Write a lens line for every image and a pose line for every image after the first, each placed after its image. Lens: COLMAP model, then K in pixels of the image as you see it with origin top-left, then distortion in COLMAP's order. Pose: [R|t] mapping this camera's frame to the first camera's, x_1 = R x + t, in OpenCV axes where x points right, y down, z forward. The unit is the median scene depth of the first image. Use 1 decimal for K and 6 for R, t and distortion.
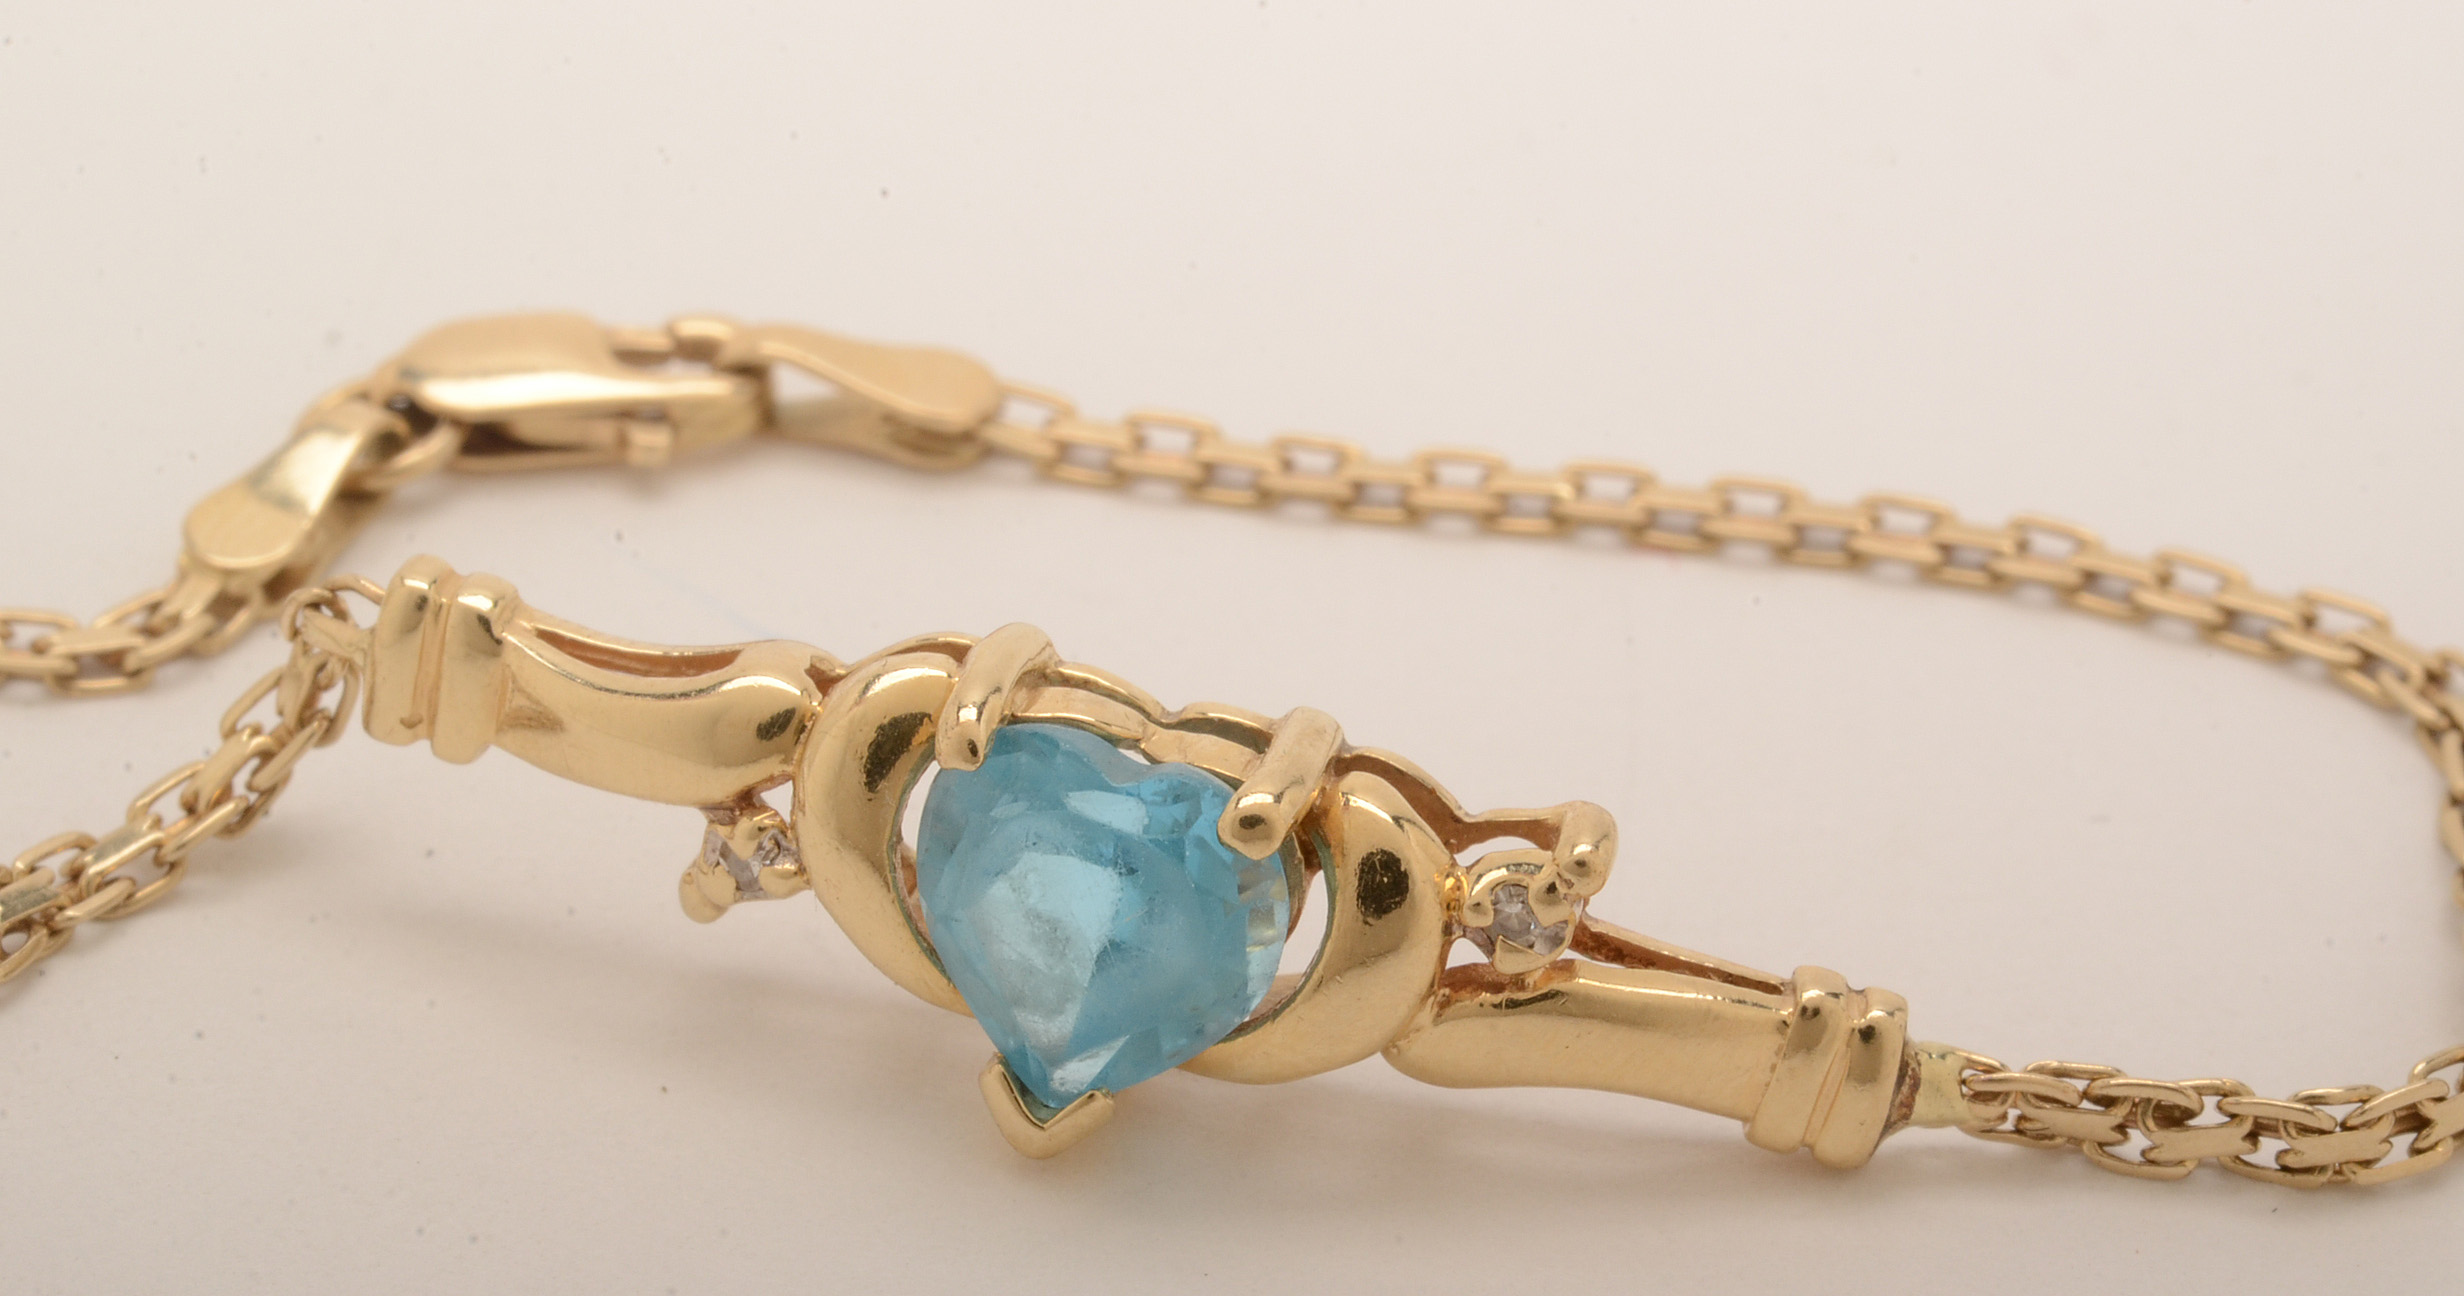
lens RADIAL K [[6316.4, 0, 1232.0], [0, 6316.4, 648.0], [0, 0, 1]] dist [-0.055469, 0.769134]
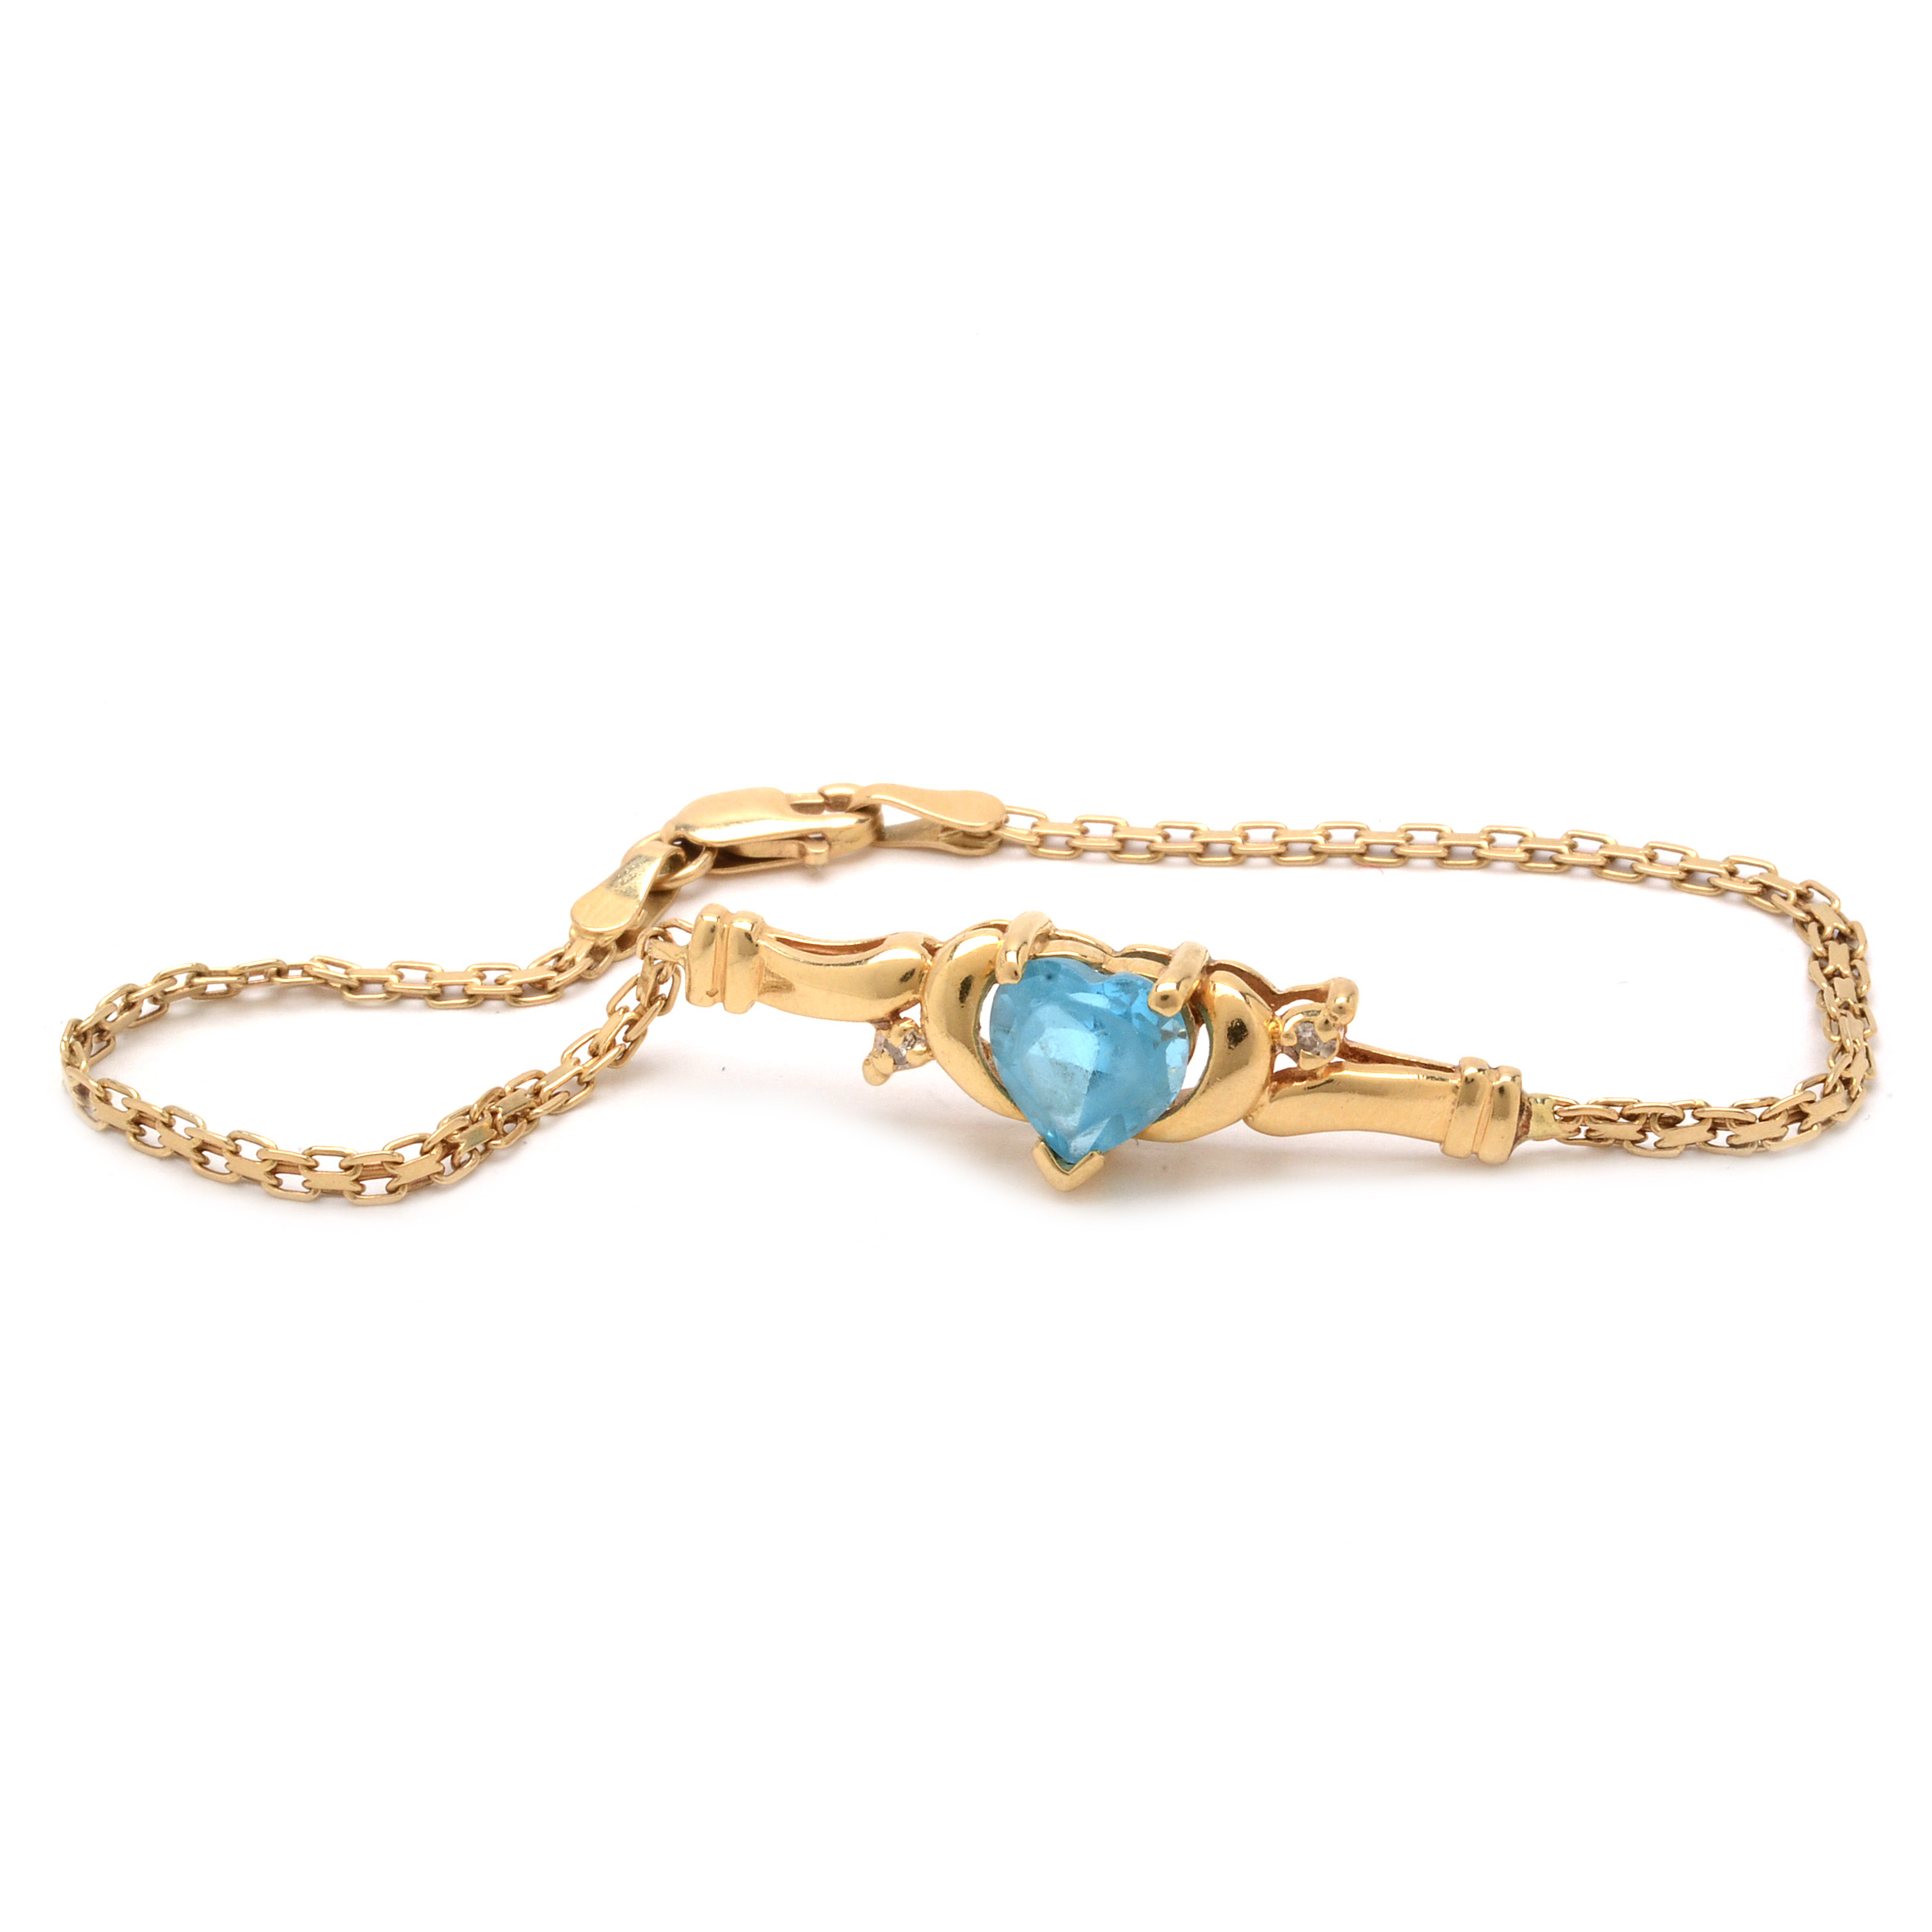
lens RADIAL K [[5136.0, 0, 966.0], [0, 5136.0, 966.0], [0, 0, 1]] dist [0.053125, -0.117794]
pose [[0.996566, -0.080167, -0.020746, -0.023108], [0.078622, 0.994661, -0.066849, 0.113194], [0.025995, 0.064989, 0.997547, -0.526557]]
